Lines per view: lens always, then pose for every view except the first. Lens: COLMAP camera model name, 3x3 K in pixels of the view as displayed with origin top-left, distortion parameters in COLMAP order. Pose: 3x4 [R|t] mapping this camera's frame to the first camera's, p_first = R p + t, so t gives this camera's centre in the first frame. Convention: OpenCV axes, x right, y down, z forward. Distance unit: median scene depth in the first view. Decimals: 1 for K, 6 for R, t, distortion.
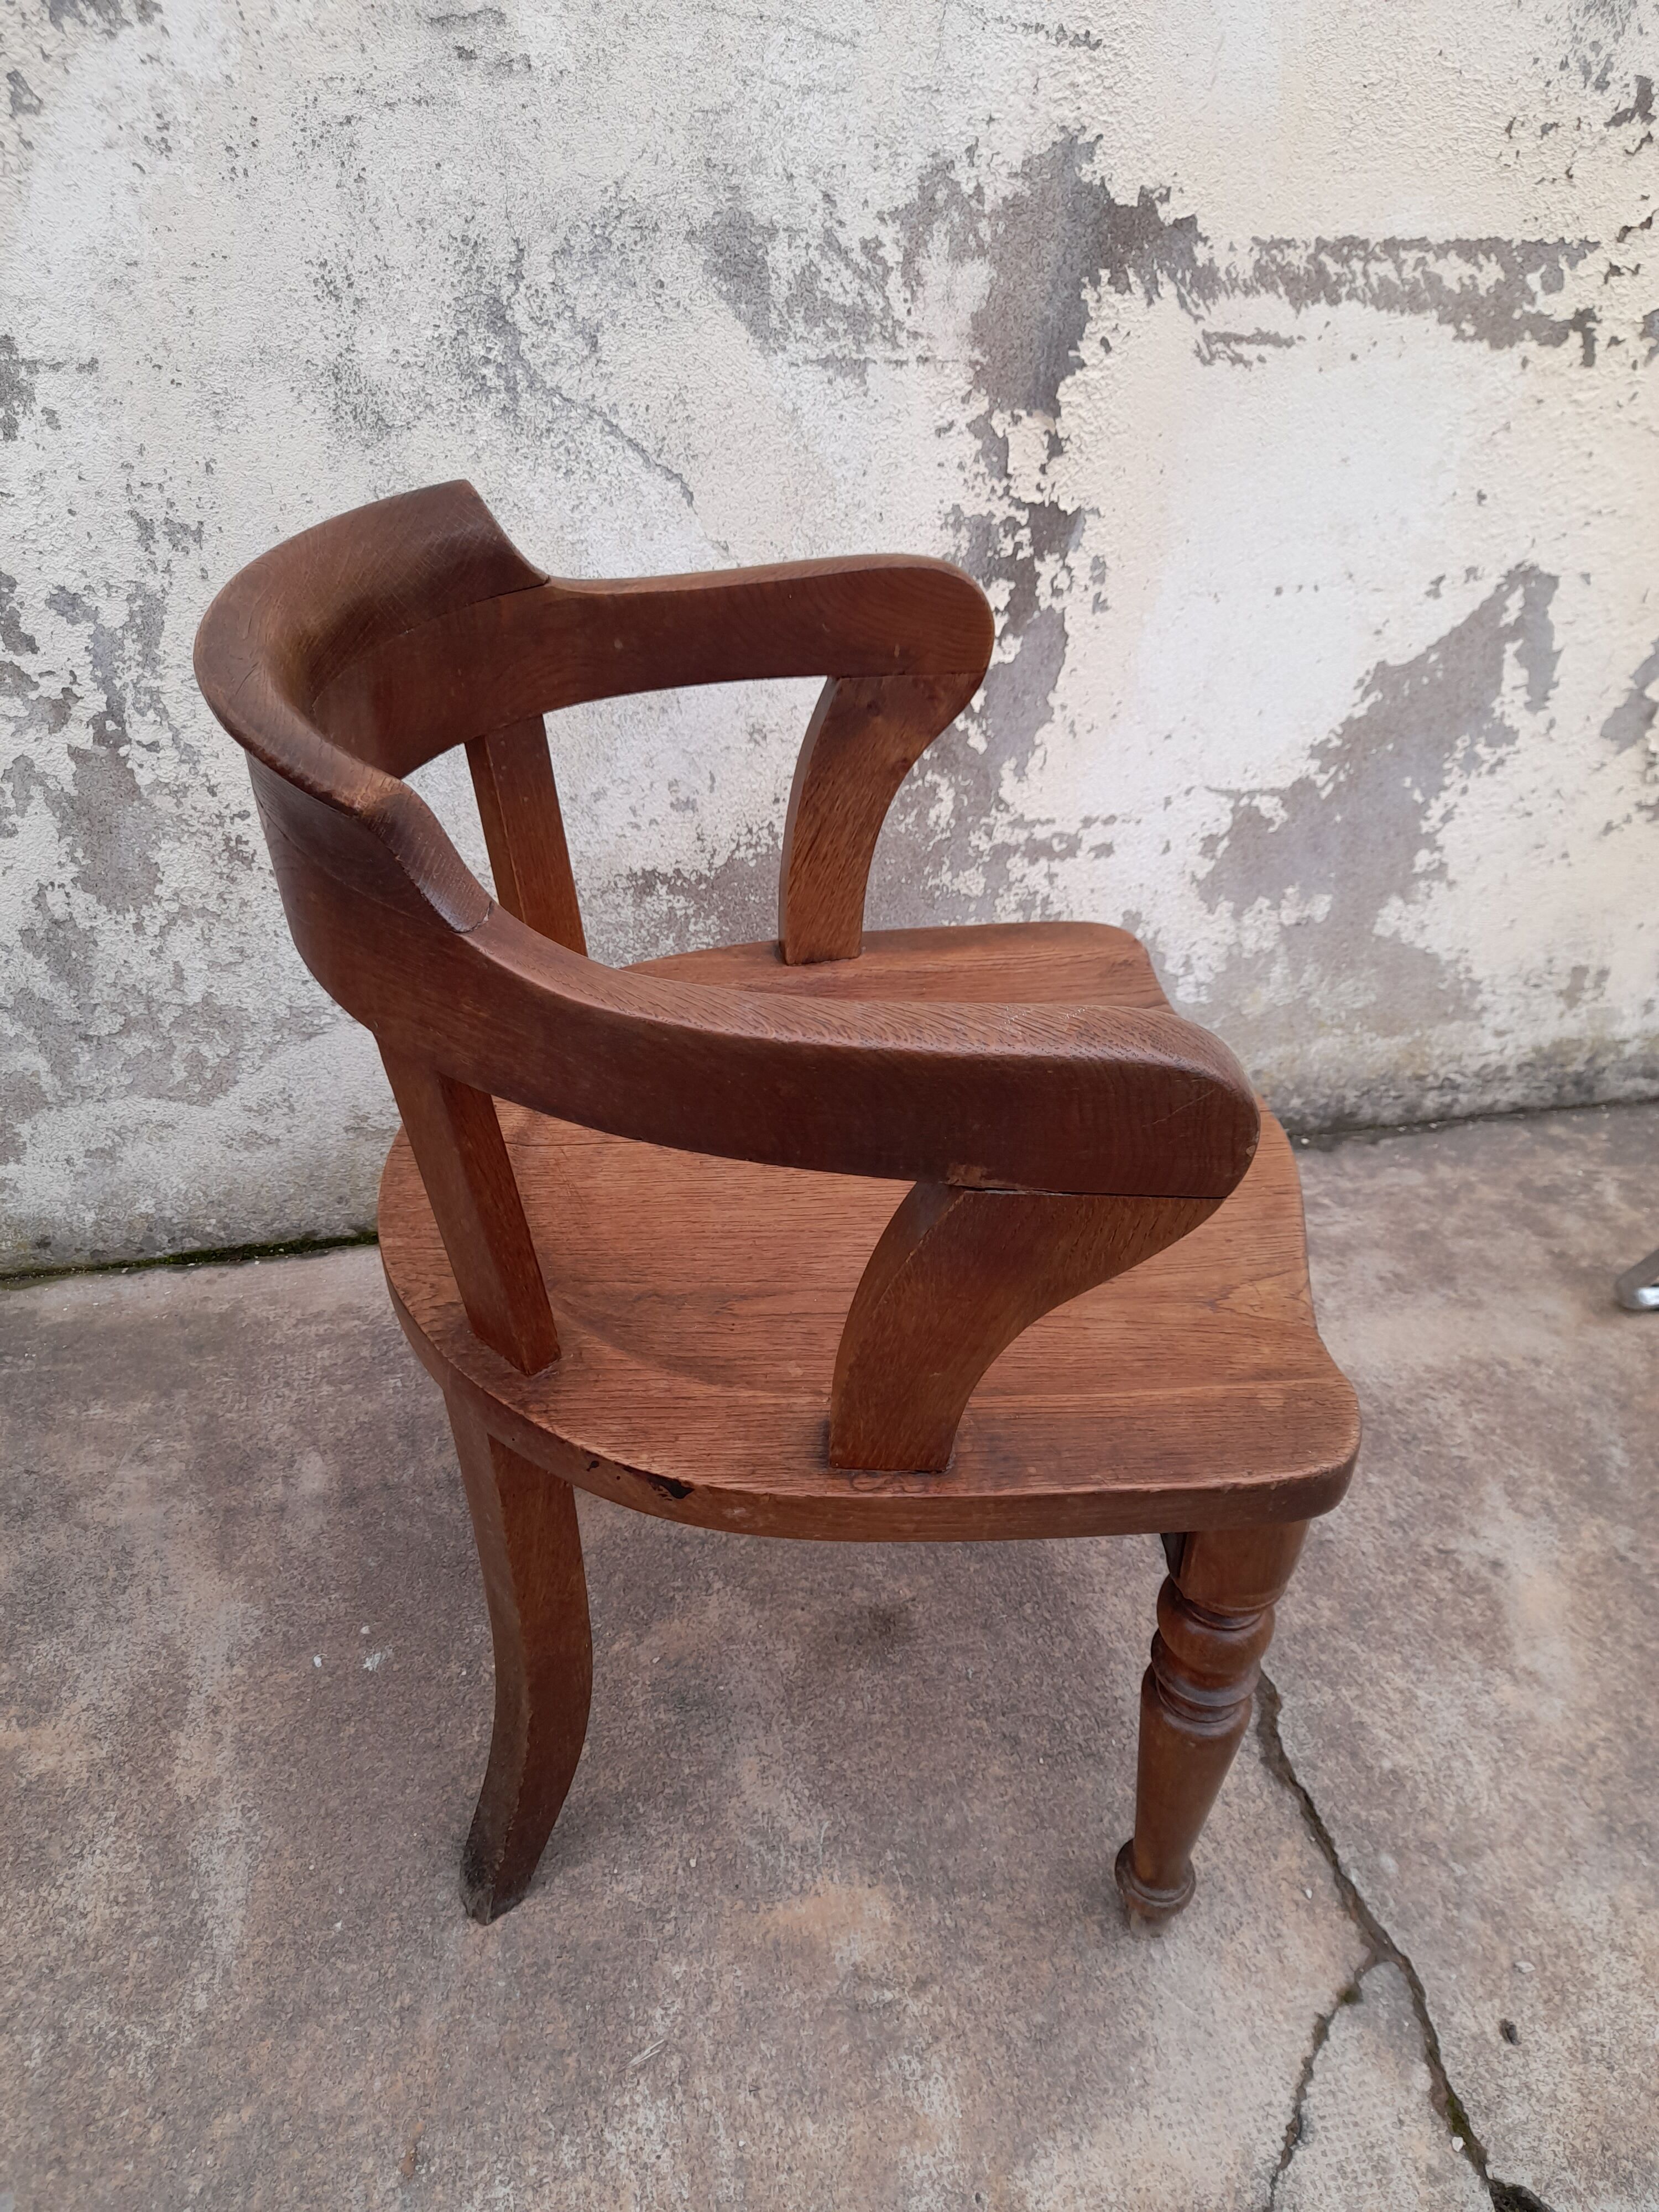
lens RADIAL K [[1606.4, 0, 796.7], [0, 1606.4, 1090.3], [0, 0, 1]] dist [0.044143, -0.039396]
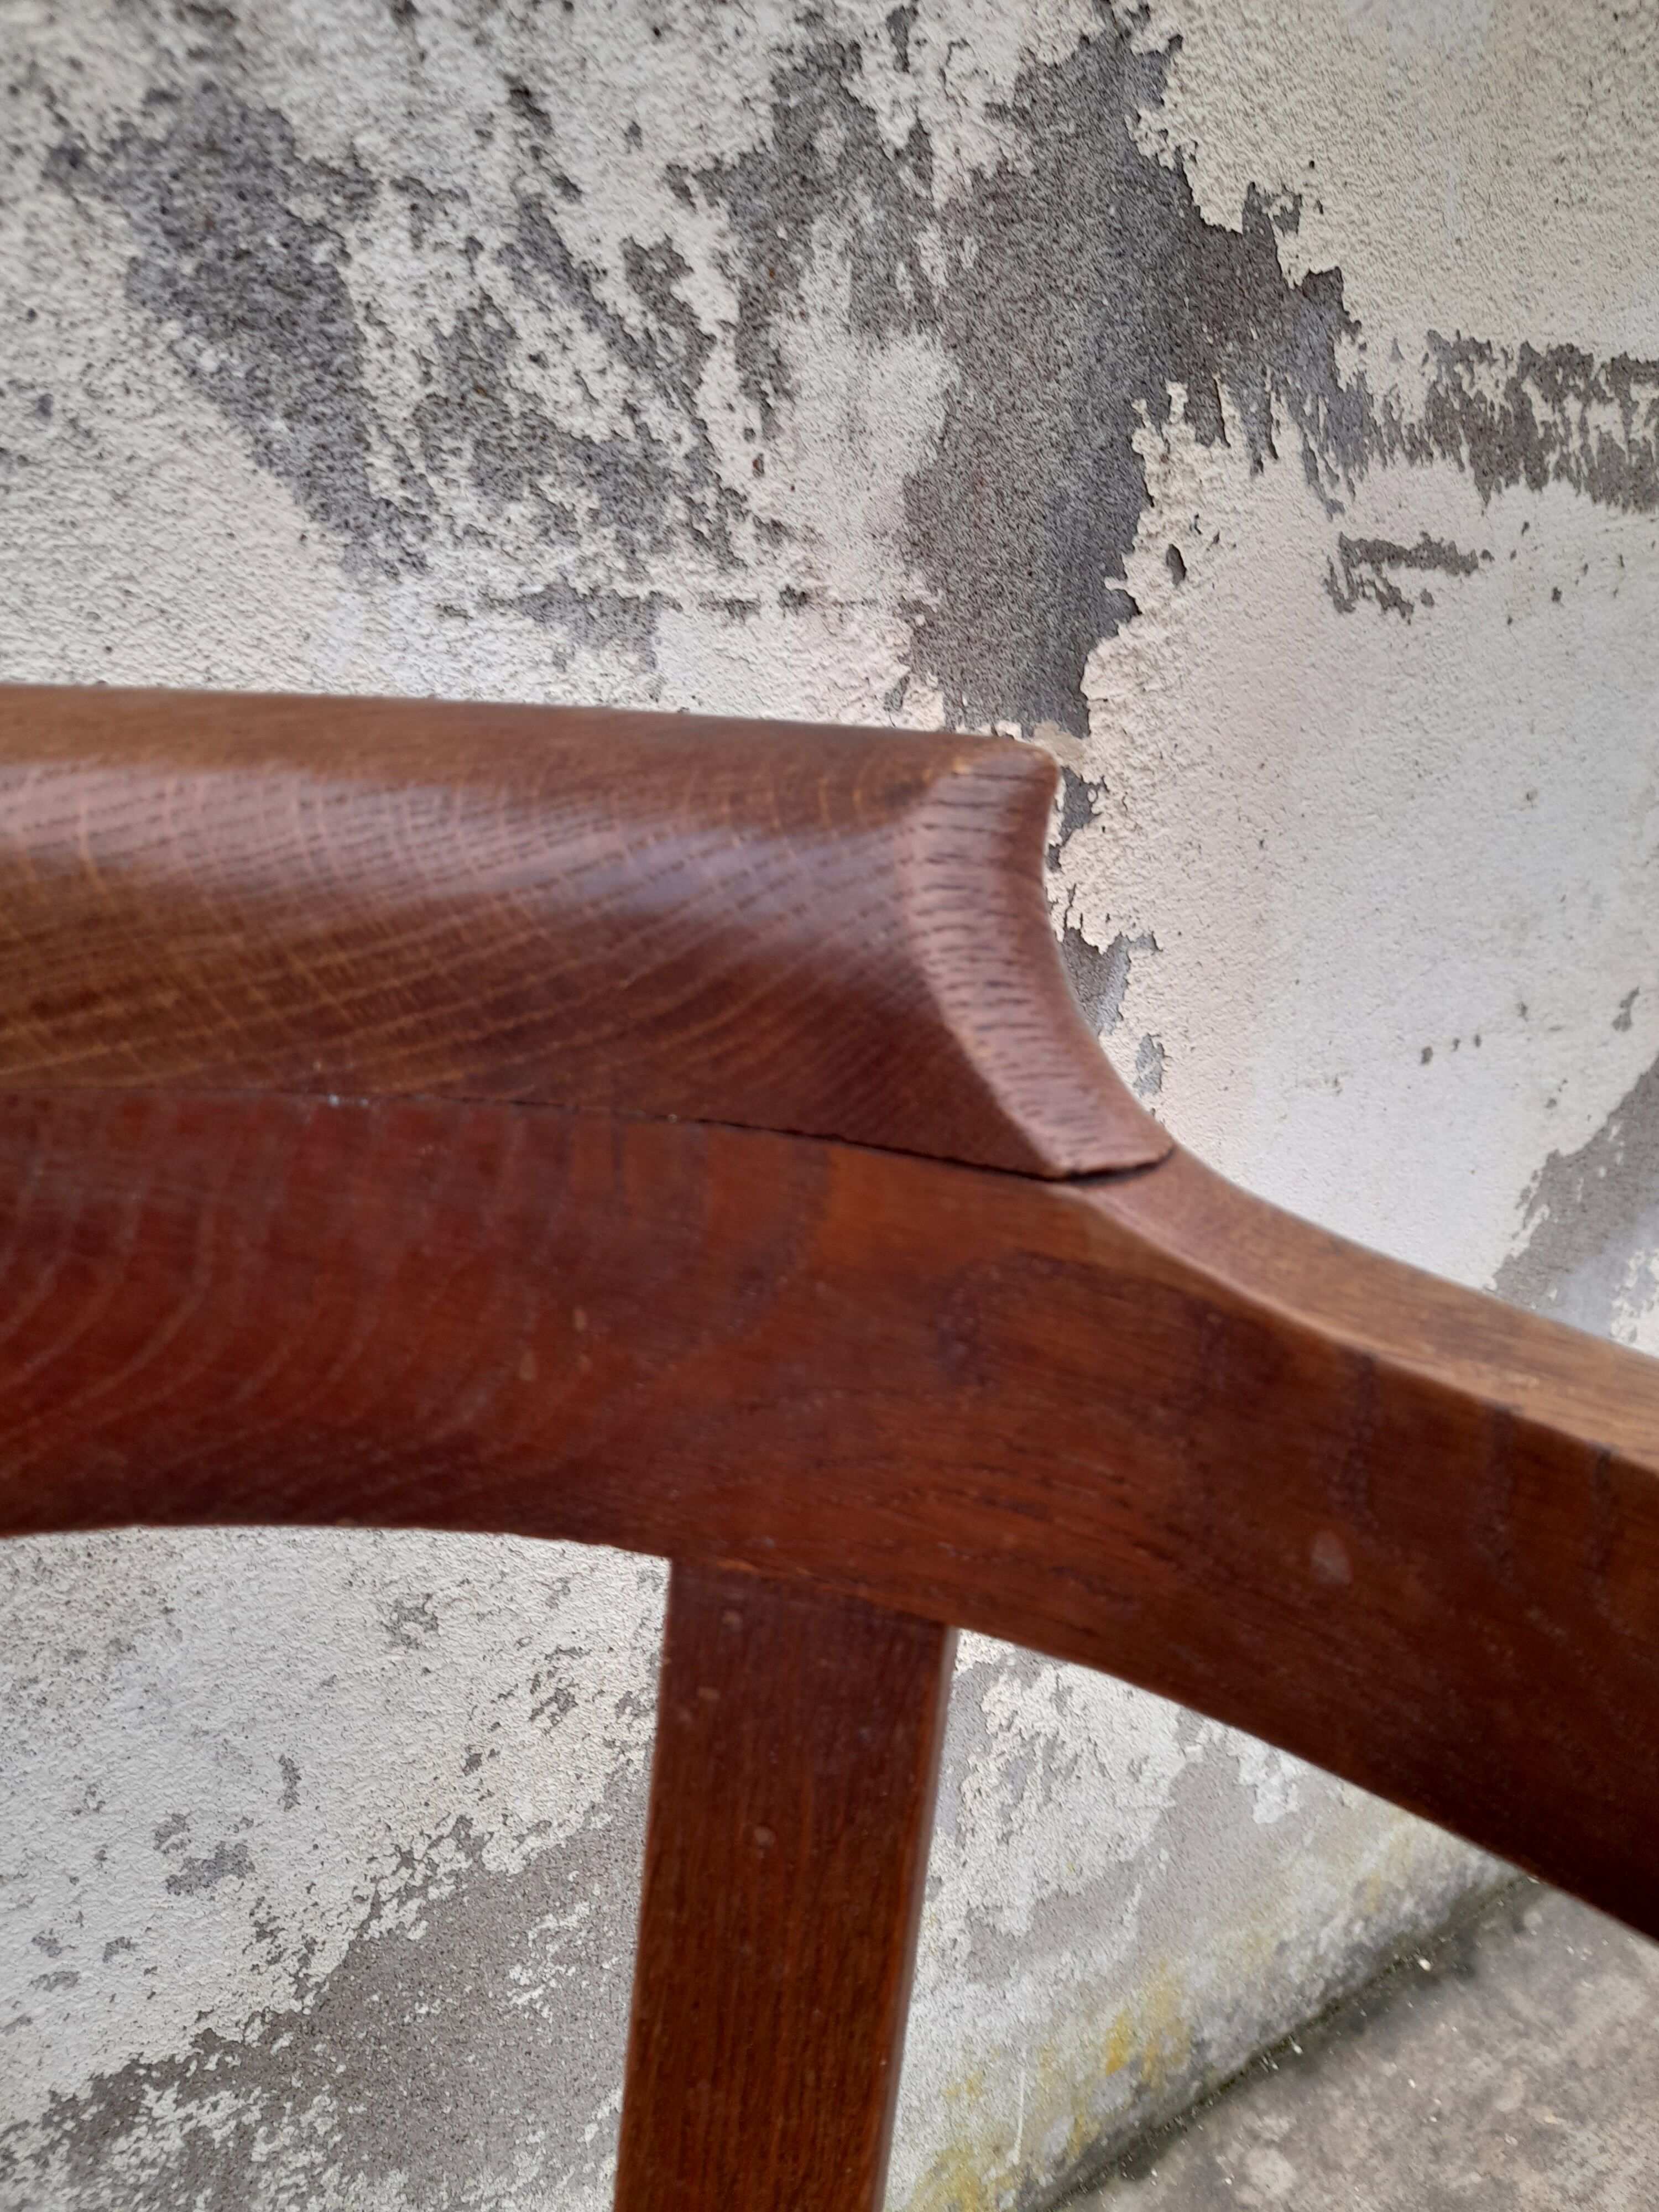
lens RADIAL K [[1606.4, 0, 764.8], [0, 1606.4, 1110.8], [0, 0, 1]] dist [0.044143, -0.039396]
pose [[0.928905, -0.131401, 0.346222, -0.068978], [0.201214, 0.963970, -0.173997, -0.288450], [-0.310885, 0.231291, 0.921876, 0.716757]]
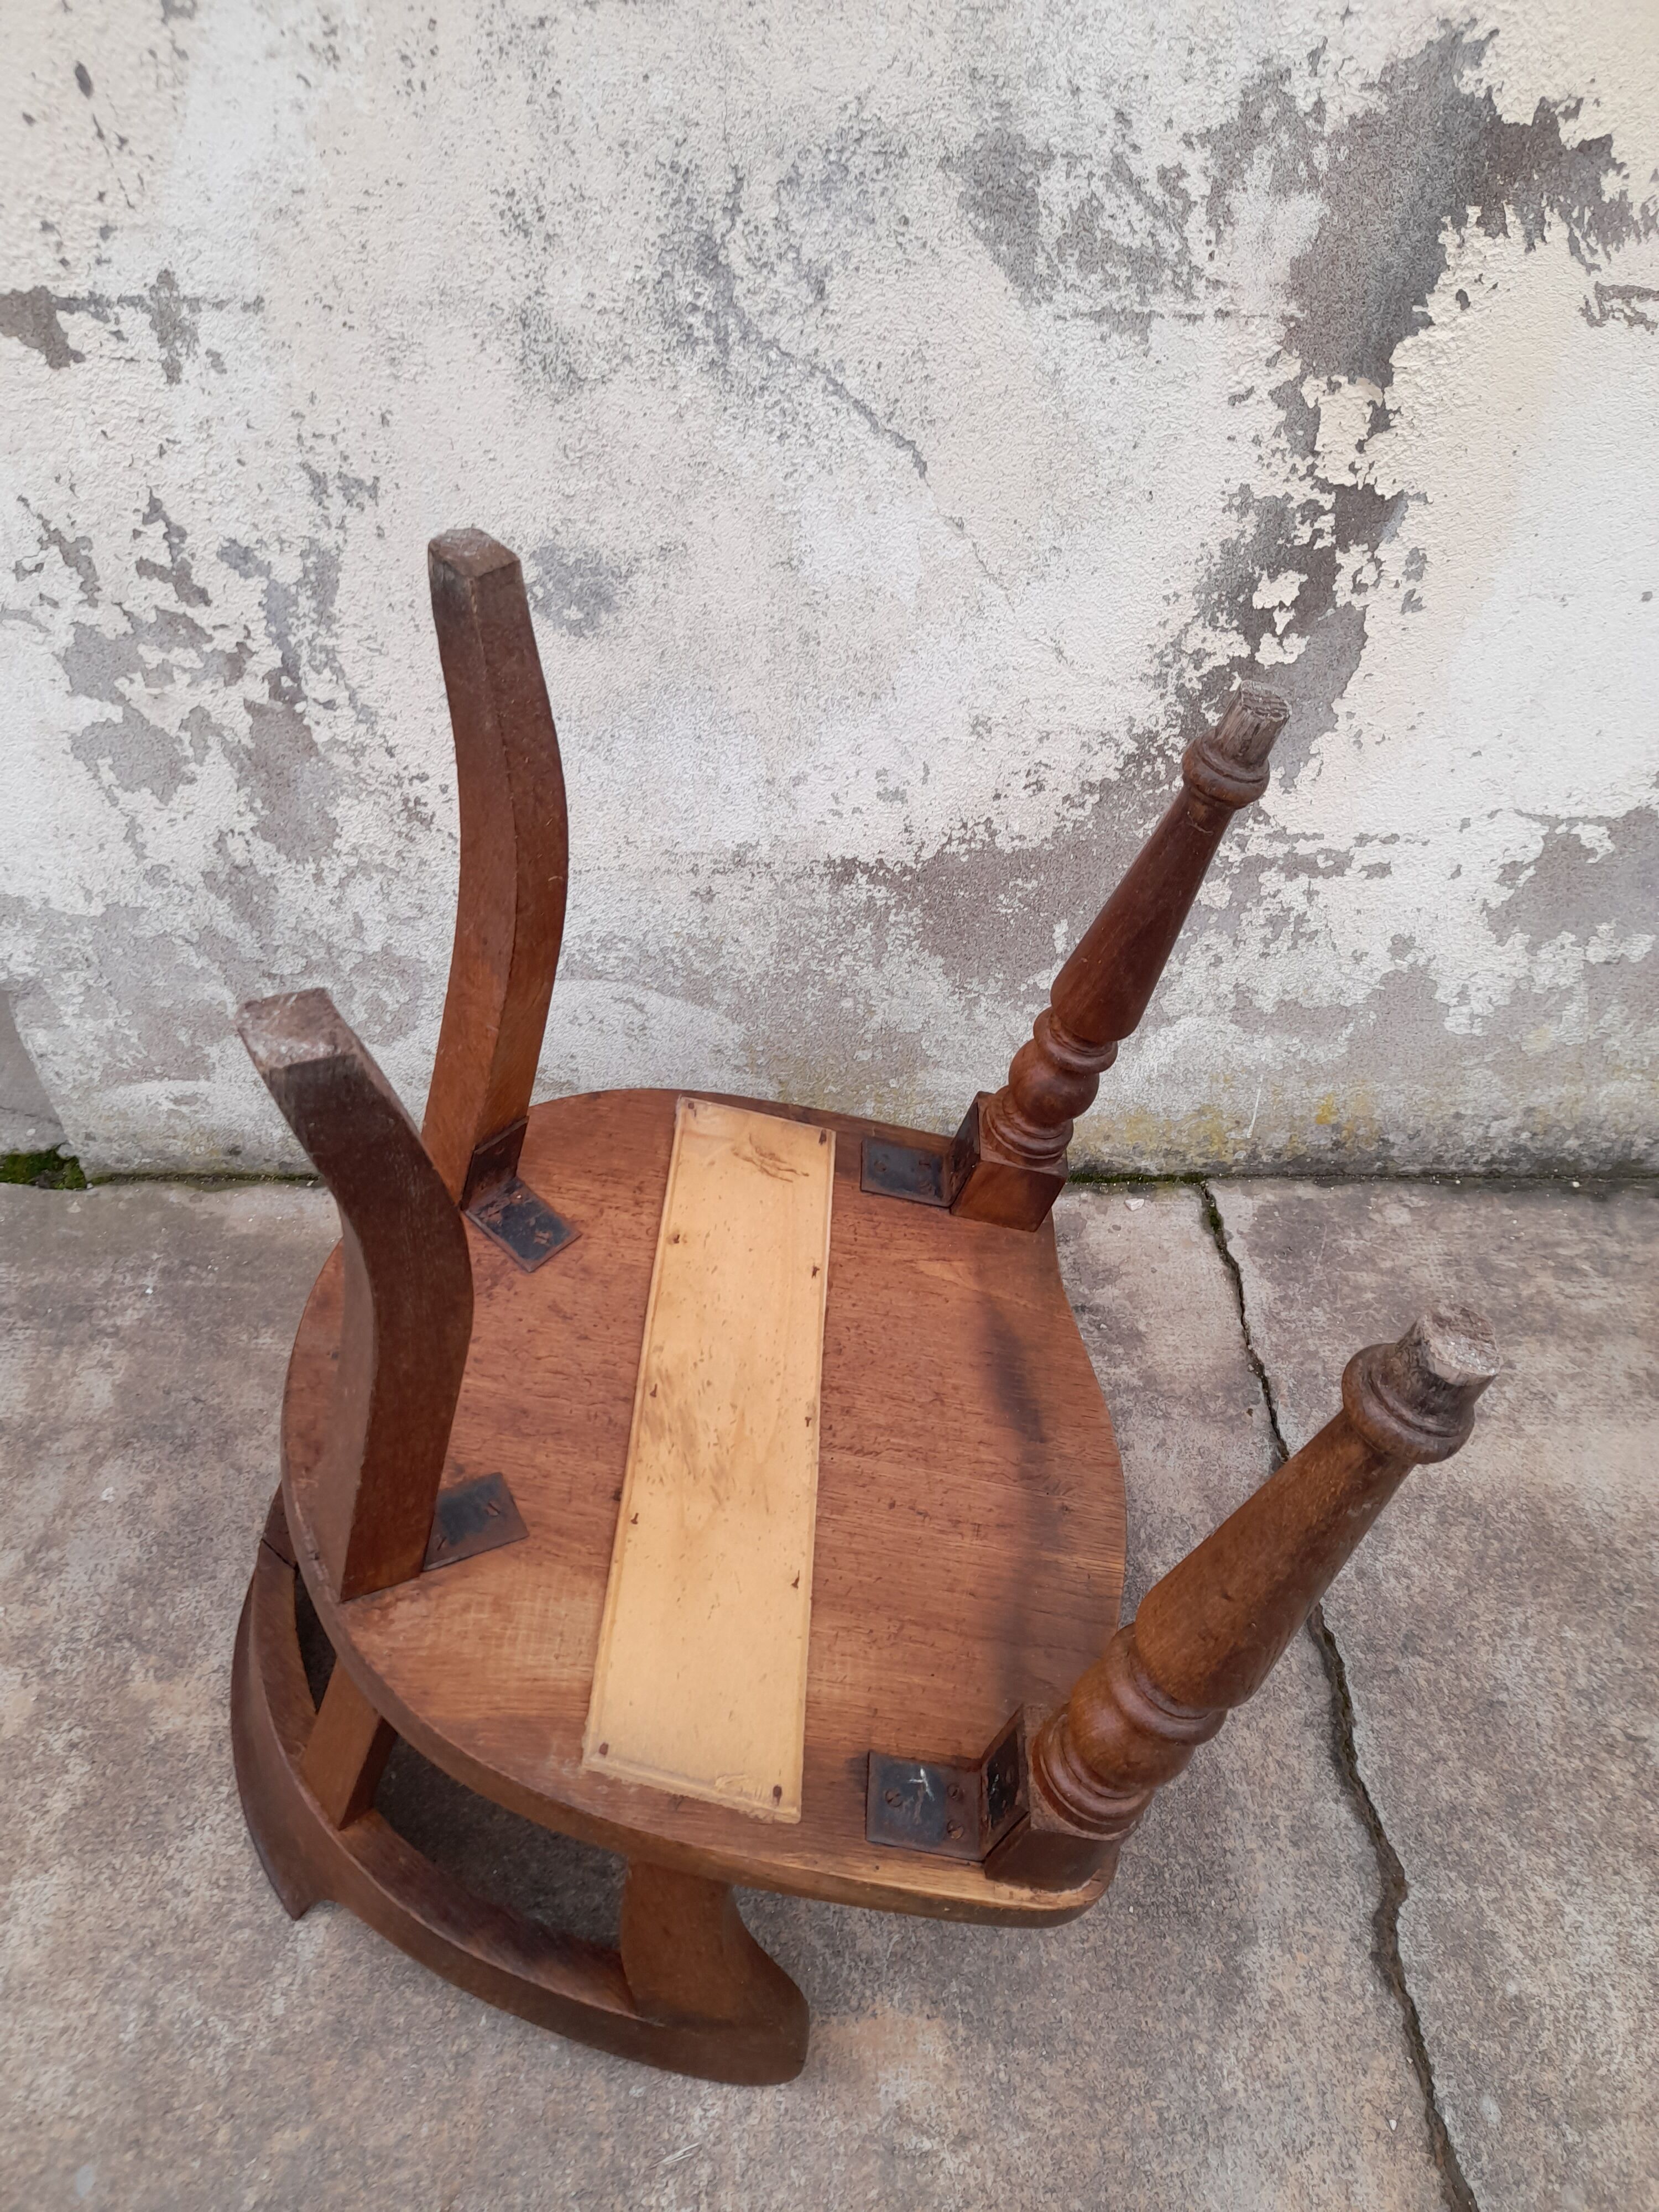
lens RADIAL K [[1606.4, 0, 803.3], [0, 1606.4, 1093.4], [0, 0, 1]] dist [0.044143, -0.039396]
pose [[0.980071, 0.123833, -0.155328, 0.047804], [-0.094563, 0.978478, 0.183411, -0.203167], [0.174697, -0.165067, 0.970687, 0.110764]]
